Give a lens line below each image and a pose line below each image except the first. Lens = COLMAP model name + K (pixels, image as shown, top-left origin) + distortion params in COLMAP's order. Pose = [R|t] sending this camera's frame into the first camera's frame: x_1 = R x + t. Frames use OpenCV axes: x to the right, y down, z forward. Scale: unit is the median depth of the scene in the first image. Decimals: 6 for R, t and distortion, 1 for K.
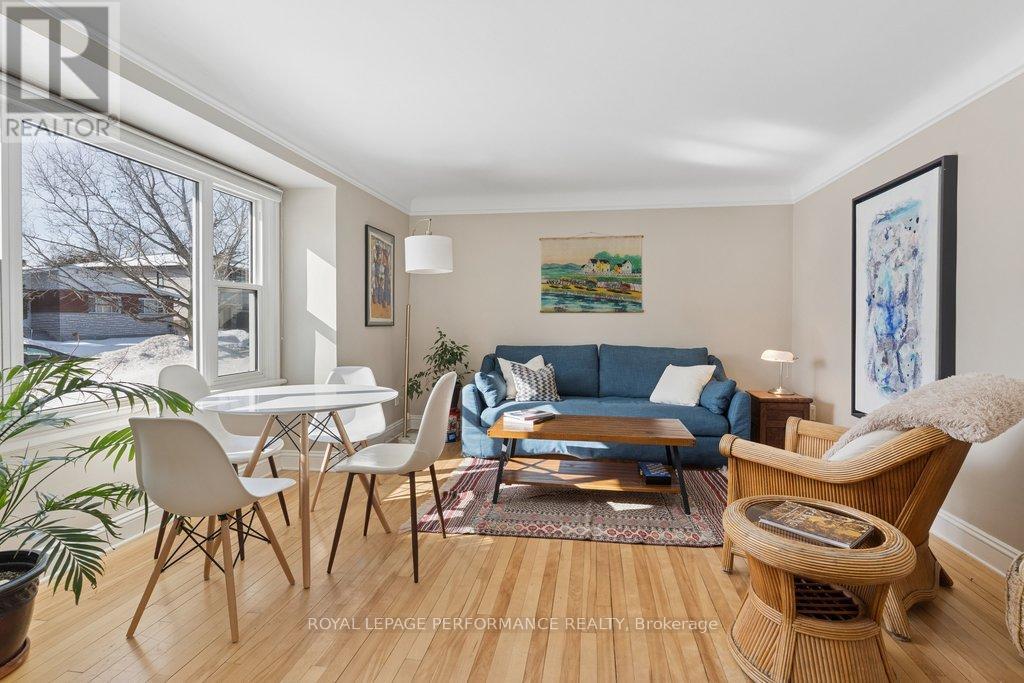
lens RADIAL K [[493.2, 0, 512.8], [0, 493.2, 332.0], [0, 0, 1]] dist [0.012956, -0.001486]
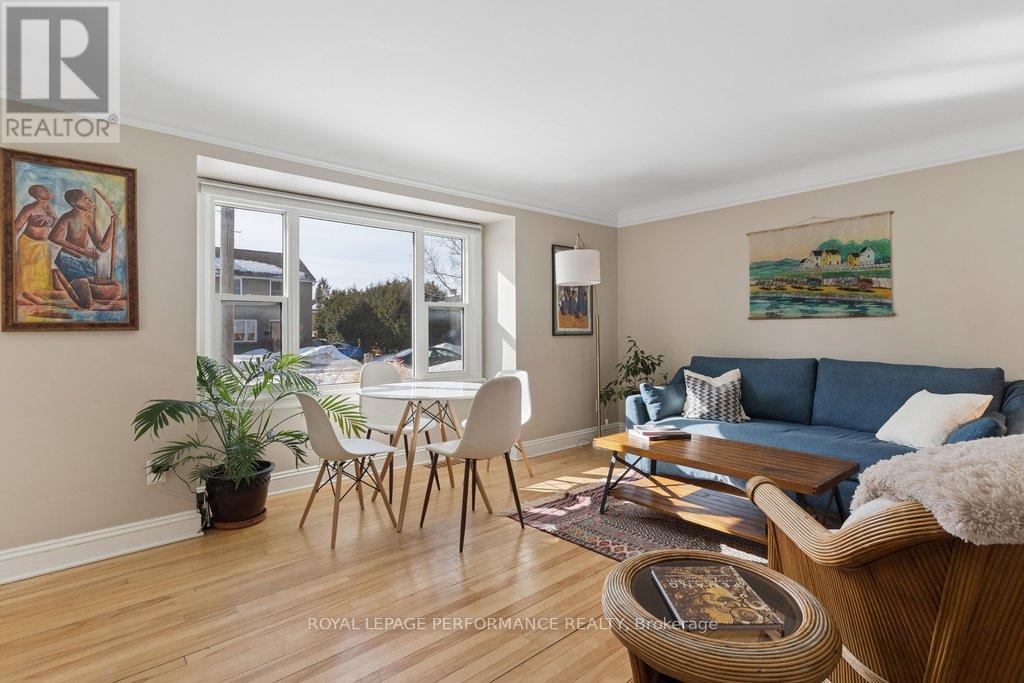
lens RADIAL K [[493.2, 0, 510.3], [0, 493.2, 332.3], [0, 0, 1]] dist [0.012956, -0.001486]
pose [[0.761956, -0.004490, -0.647613, 0.322075], [-0.007019, 0.999860, -0.015191, -0.001069], [0.647591, 0.016120, 0.761818, 0.080981]]
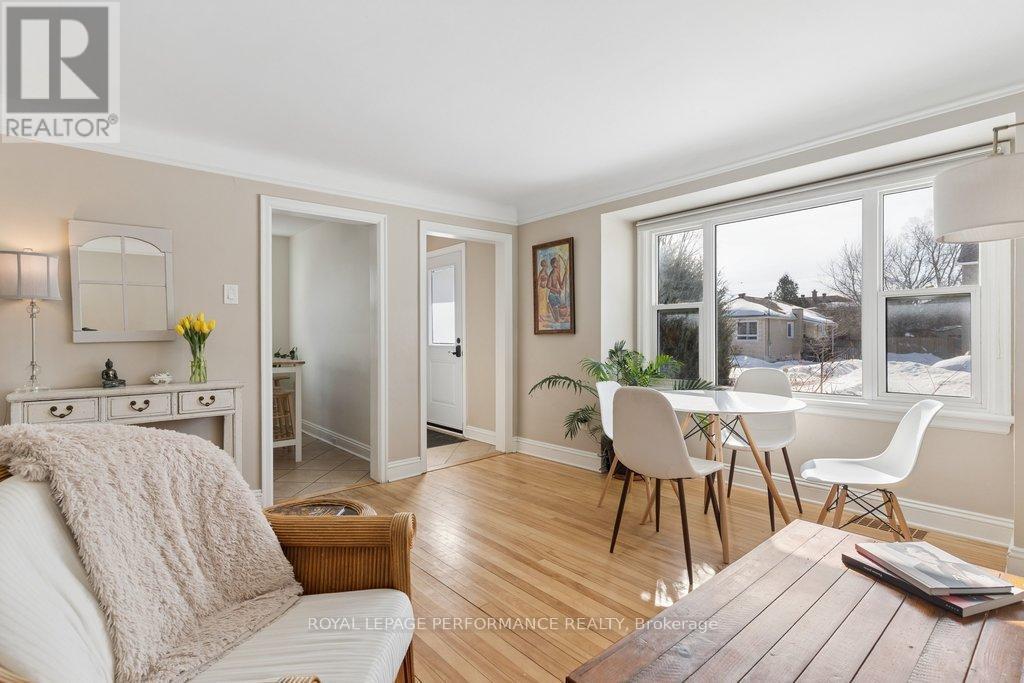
lens RADIAL K [[493.2, 0, 510.6], [0, 493.2, 340.9], [0, 0, 1]] dist [0.012956, -0.001486]
pose [[-0.637245, 0.014412, -0.770527, 0.505379], [-0.005930, 0.999704, 0.023602, -0.029168], [0.770639, 0.019609, -0.636971, 1.222611]]
